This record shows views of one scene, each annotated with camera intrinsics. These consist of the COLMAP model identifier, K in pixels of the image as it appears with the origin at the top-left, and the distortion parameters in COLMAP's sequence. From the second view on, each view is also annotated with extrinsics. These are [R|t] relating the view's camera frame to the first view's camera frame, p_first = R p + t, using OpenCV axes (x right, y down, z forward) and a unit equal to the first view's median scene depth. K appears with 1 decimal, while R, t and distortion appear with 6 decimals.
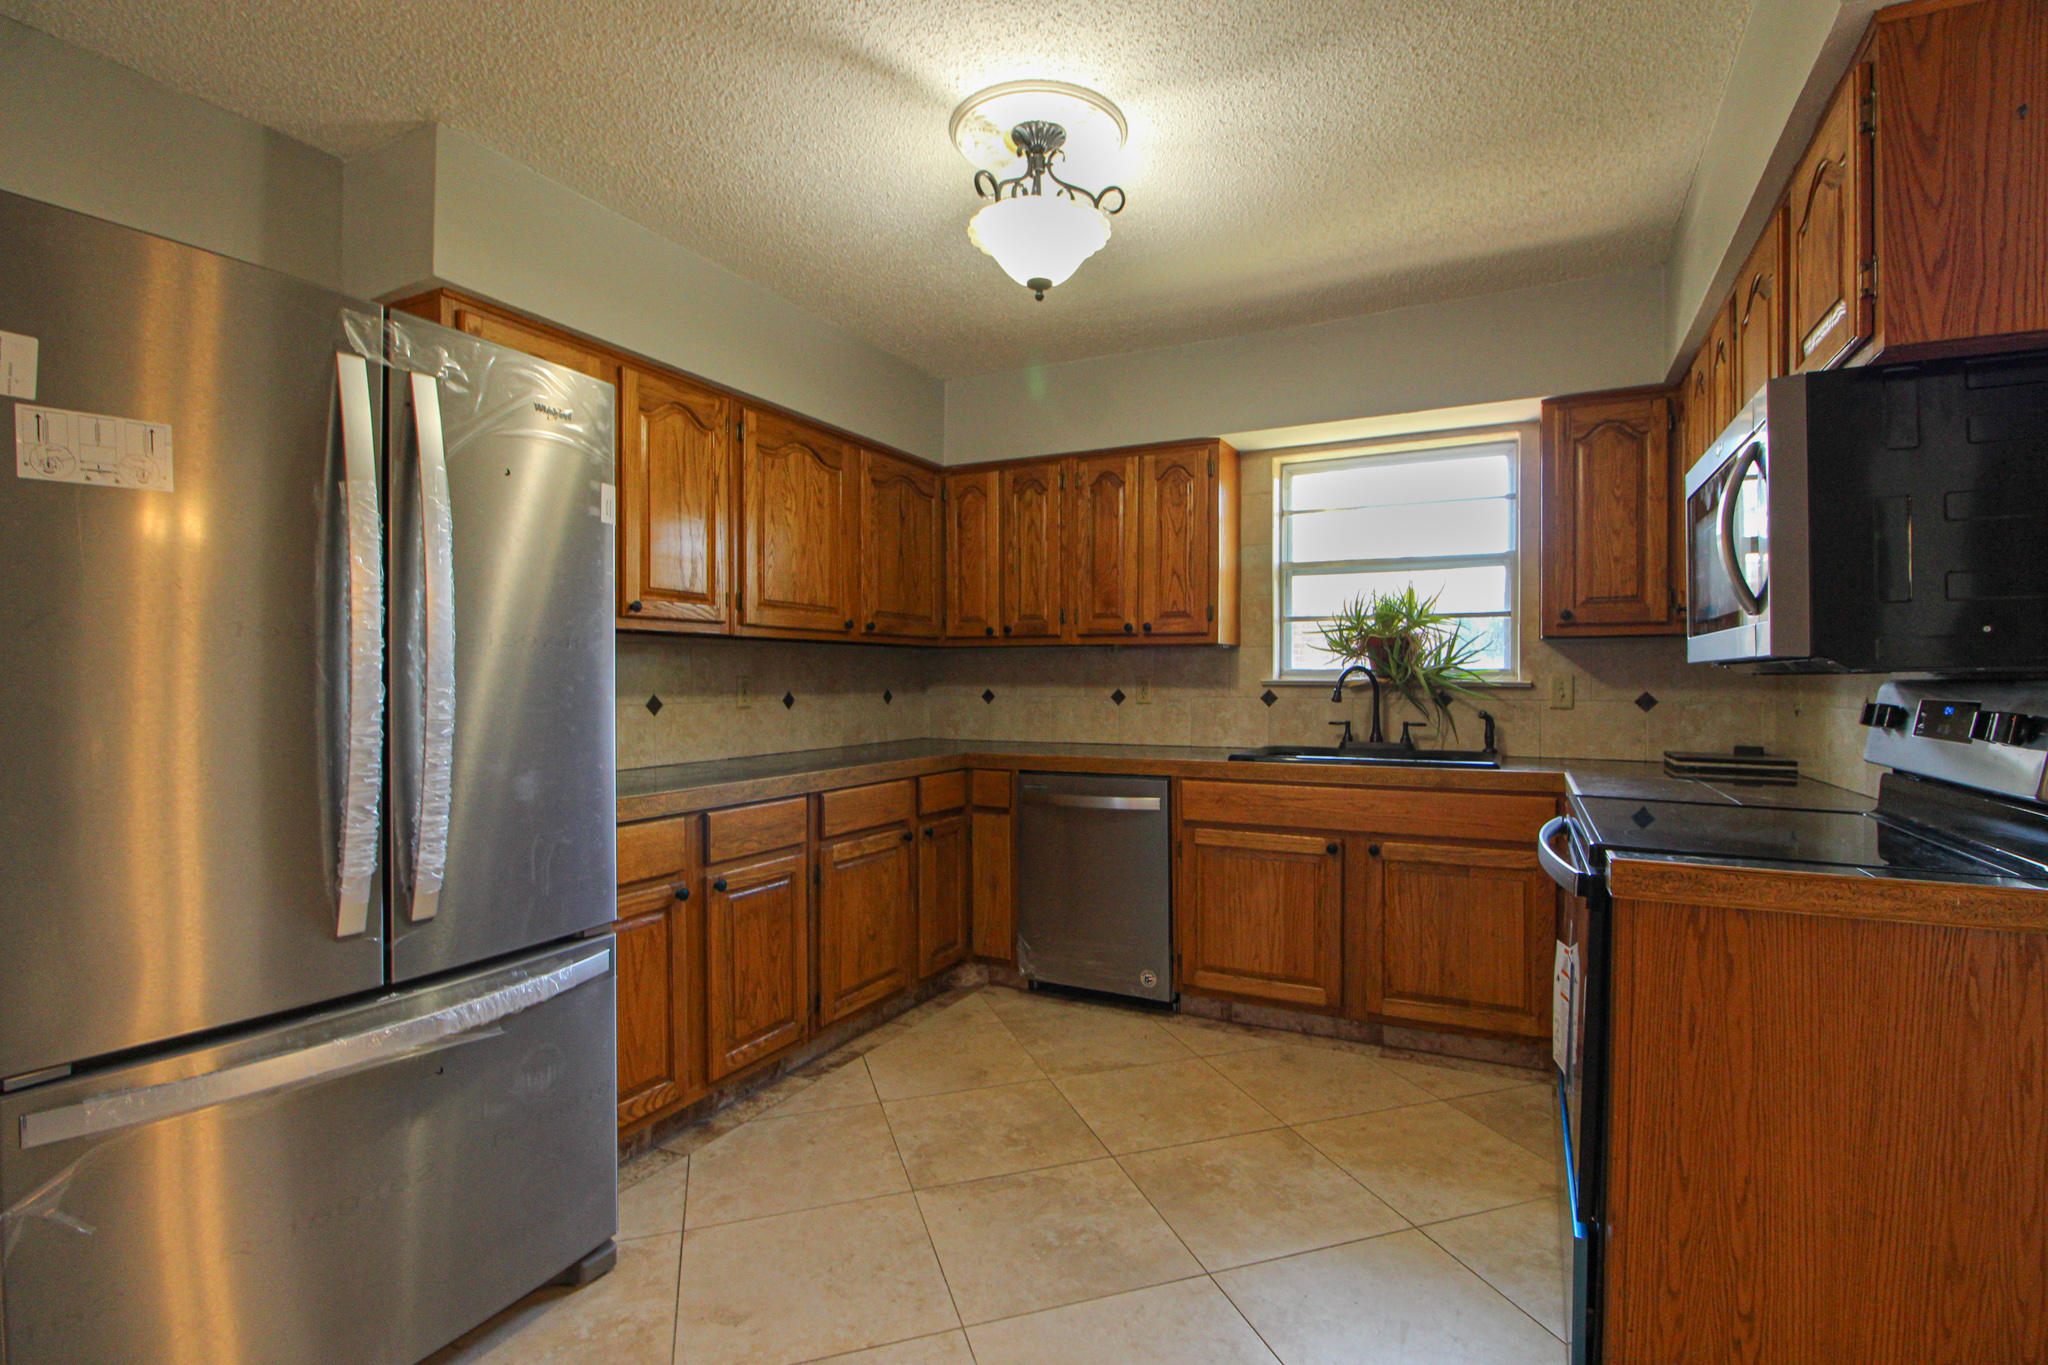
lens RADIAL K [[958.7, 0, 1042.8], [0, 958.7, 683.9], [0, 0, 1]] dist [-0.000596, -0.012582]
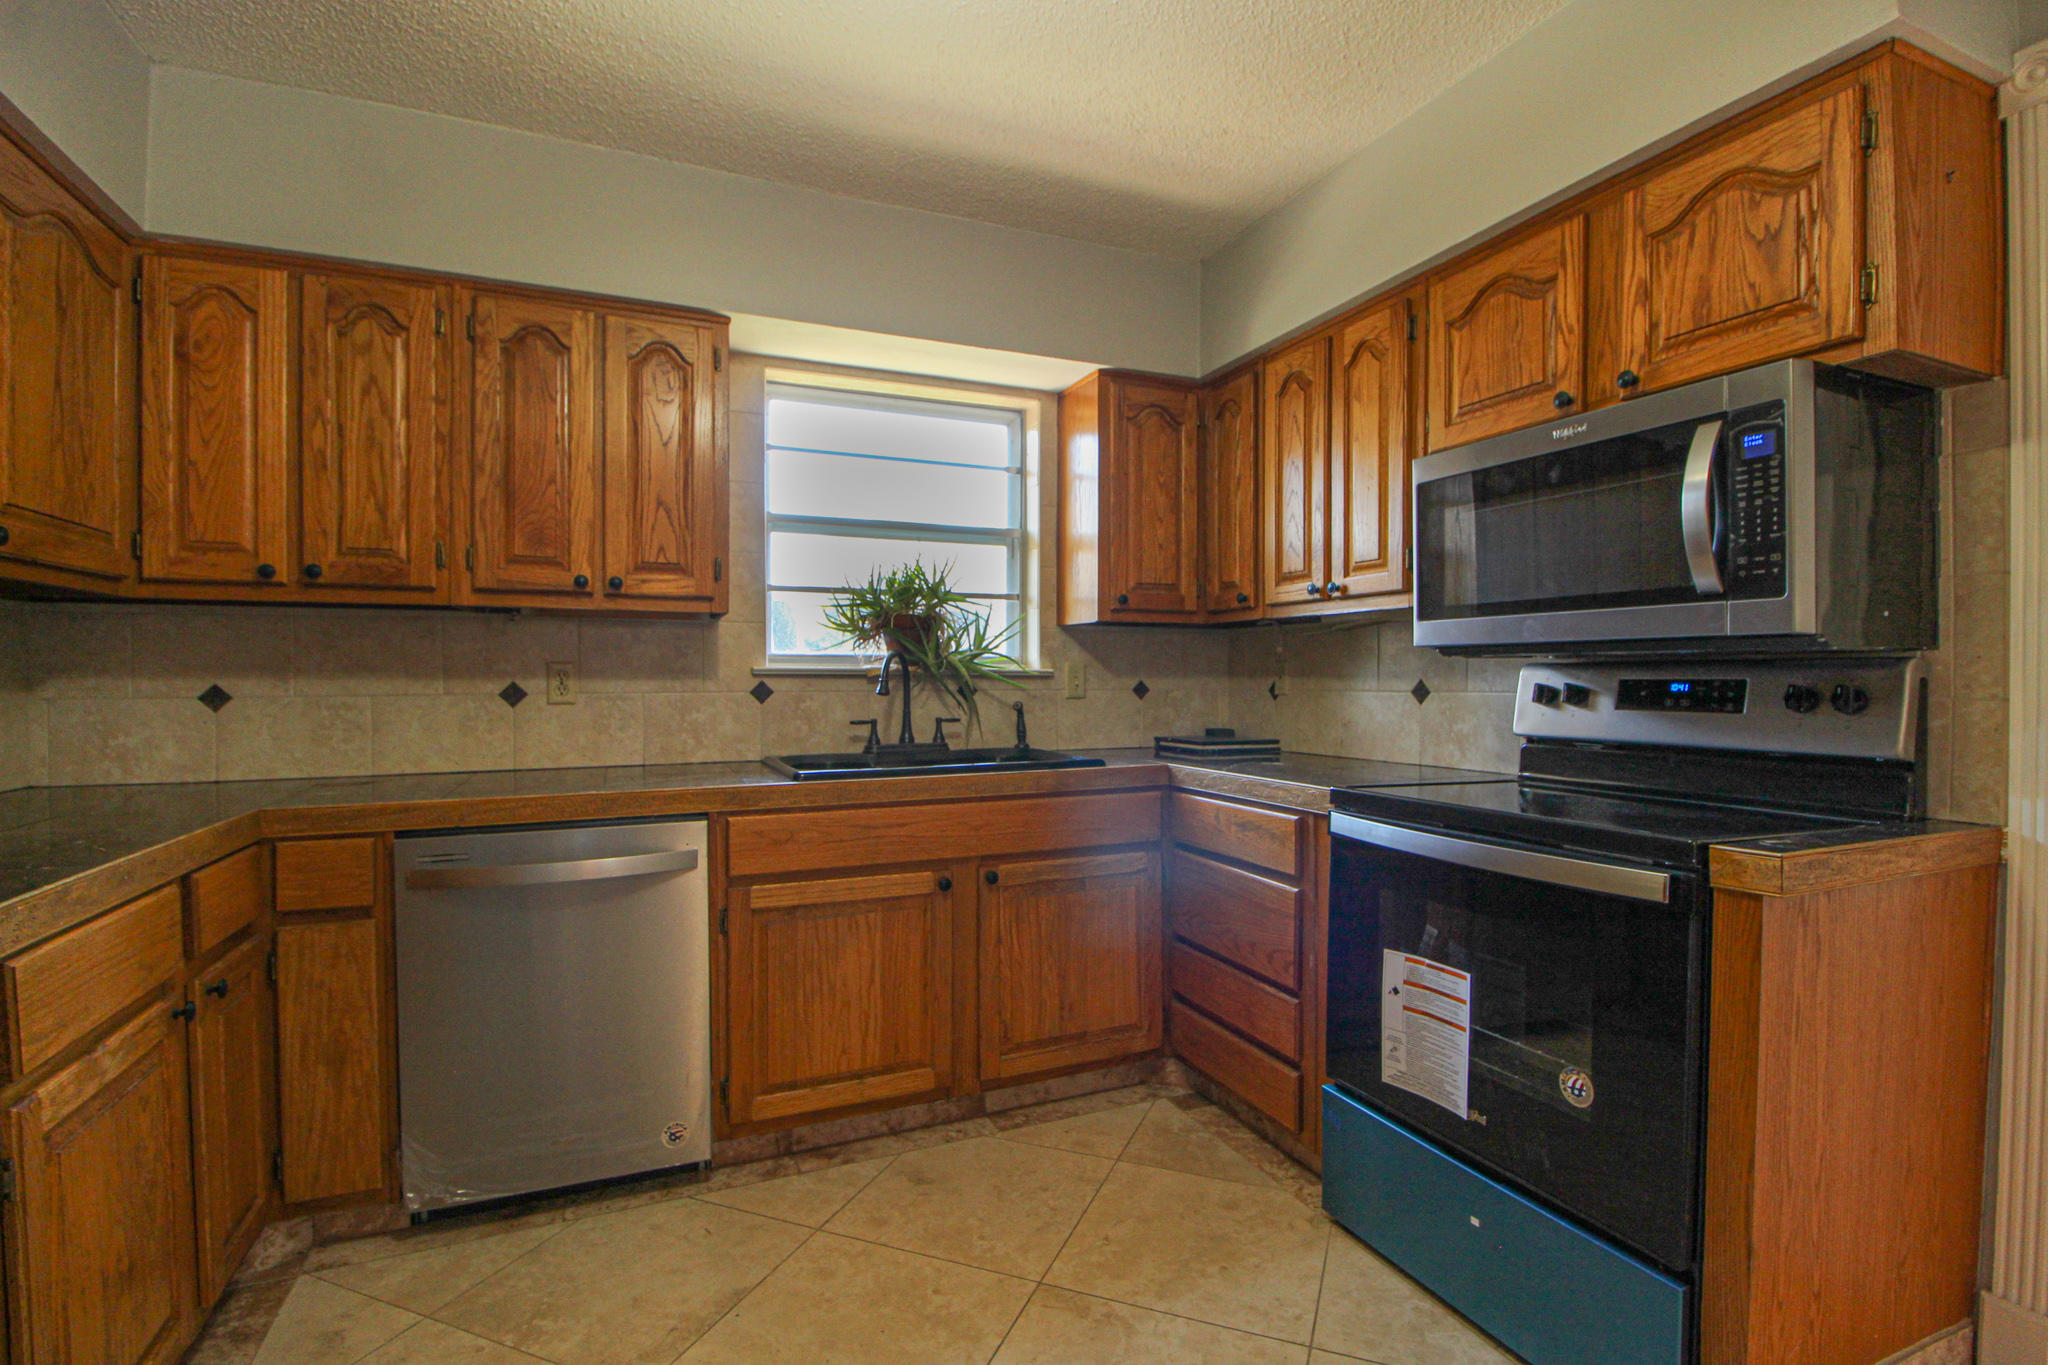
lens RADIAL K [[958.7, 0, 1042.8], [0, 958.7, 683.9], [0, 0, 1]] dist [-0.000596, -0.012582]
pose [[0.639292, -0.006230, 0.768939, -0.213828], [0.005330, 0.999979, 0.003670, 0.007468], [-0.768946, 0.001752, 0.639312, 0.395235]]
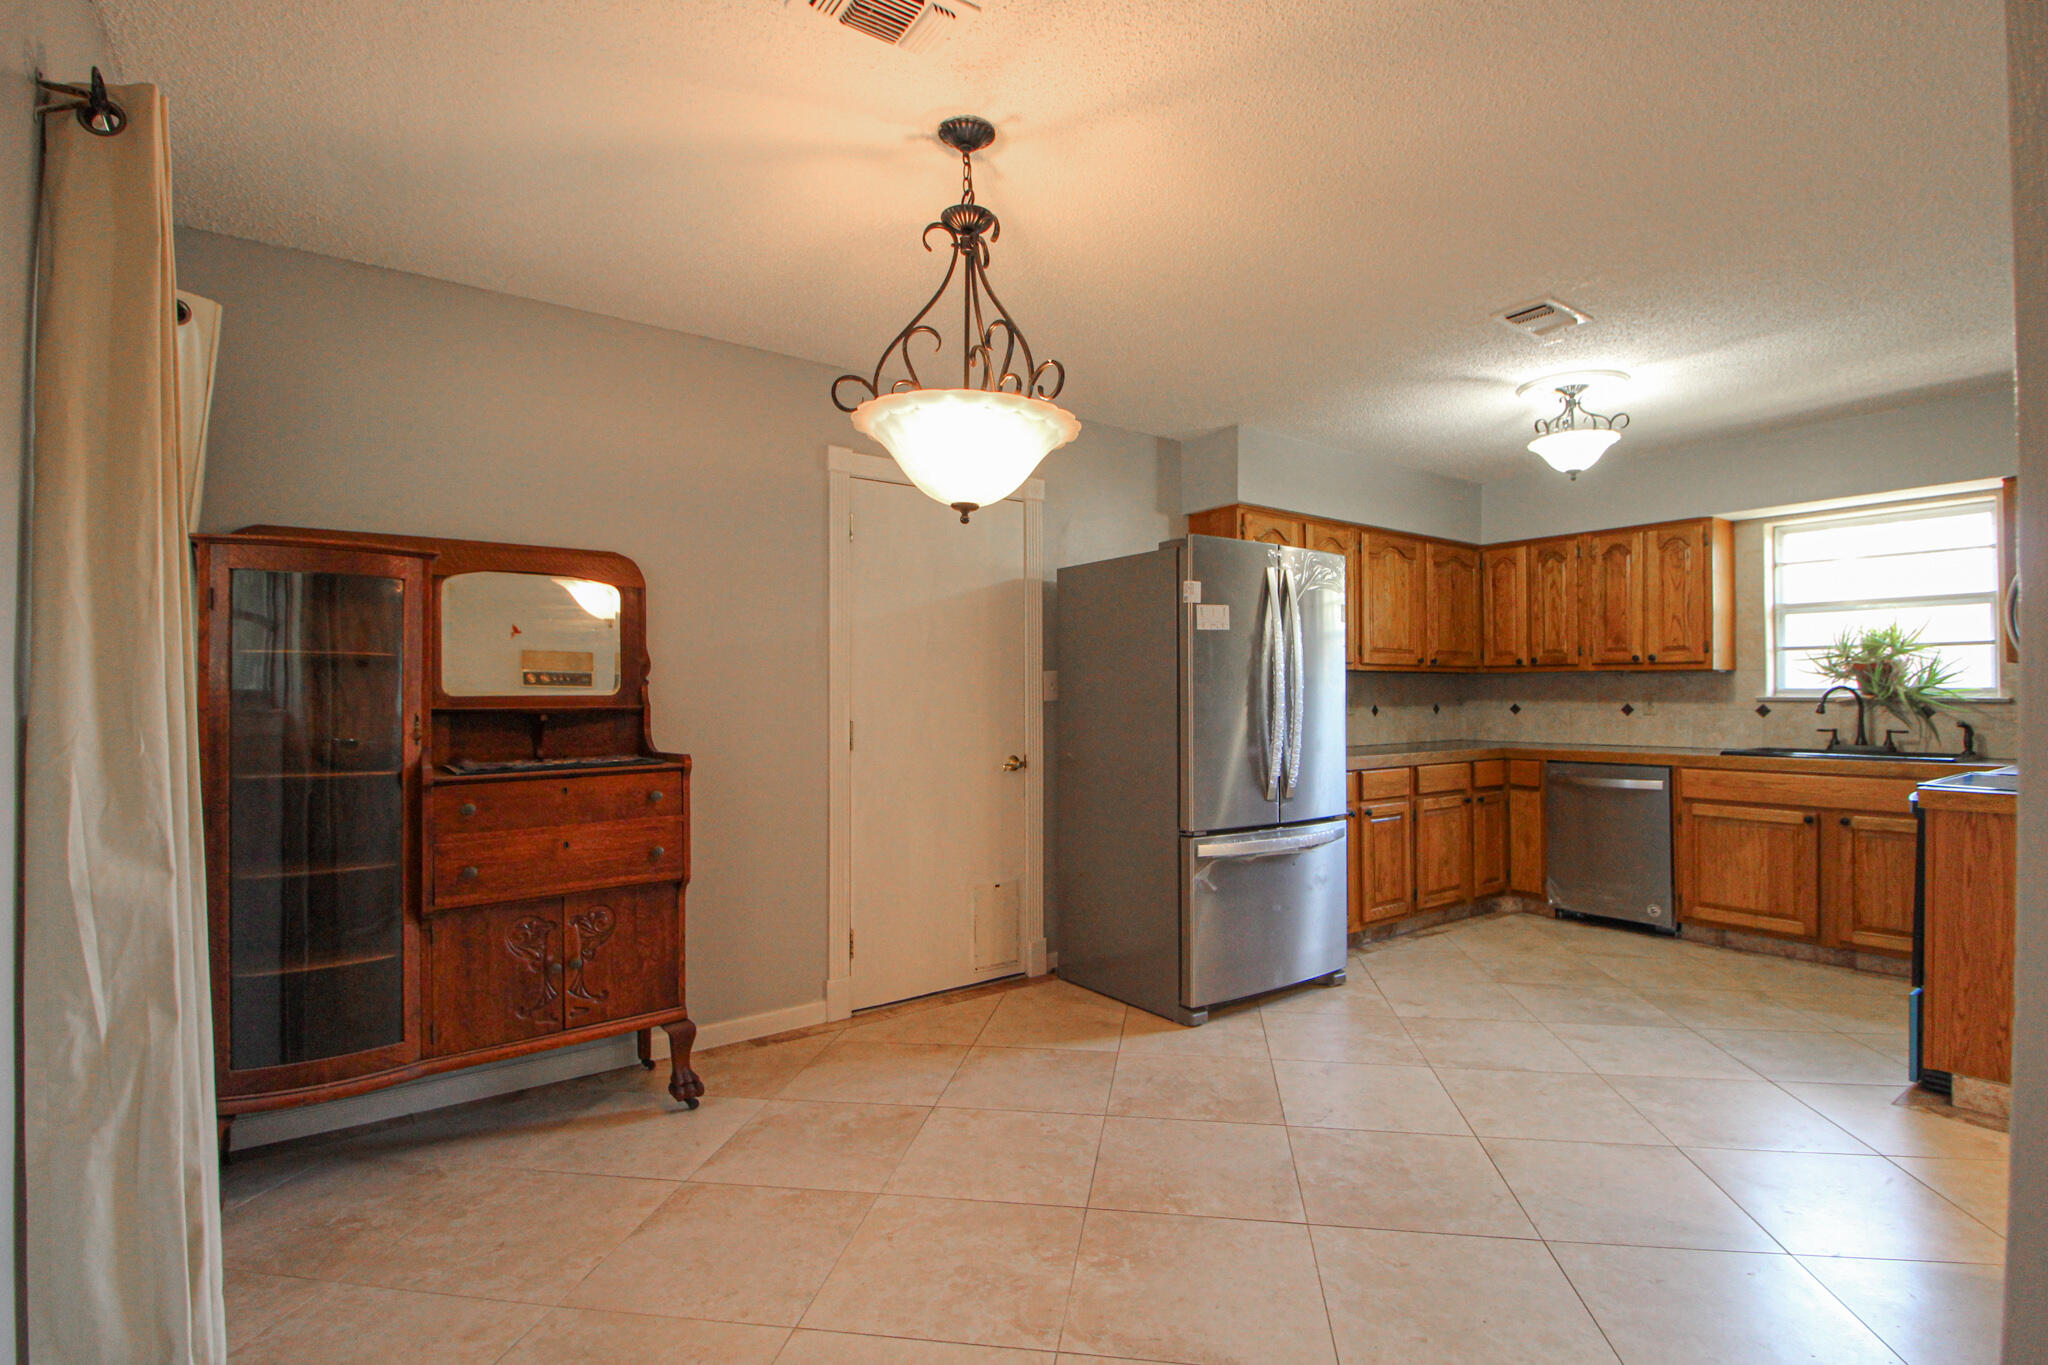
lens RADIAL K [[958.7, 0, 1042.8], [0, 958.7, 683.9], [0, 0, 1]] dist [-0.000596, -0.012582]
pose [[0.892386, -0.007068, -0.451218, -0.052844], [-0.000426, 0.999864, -0.016504, 0.000416], [0.451273, 0.014921, 0.892261, -0.635765]]
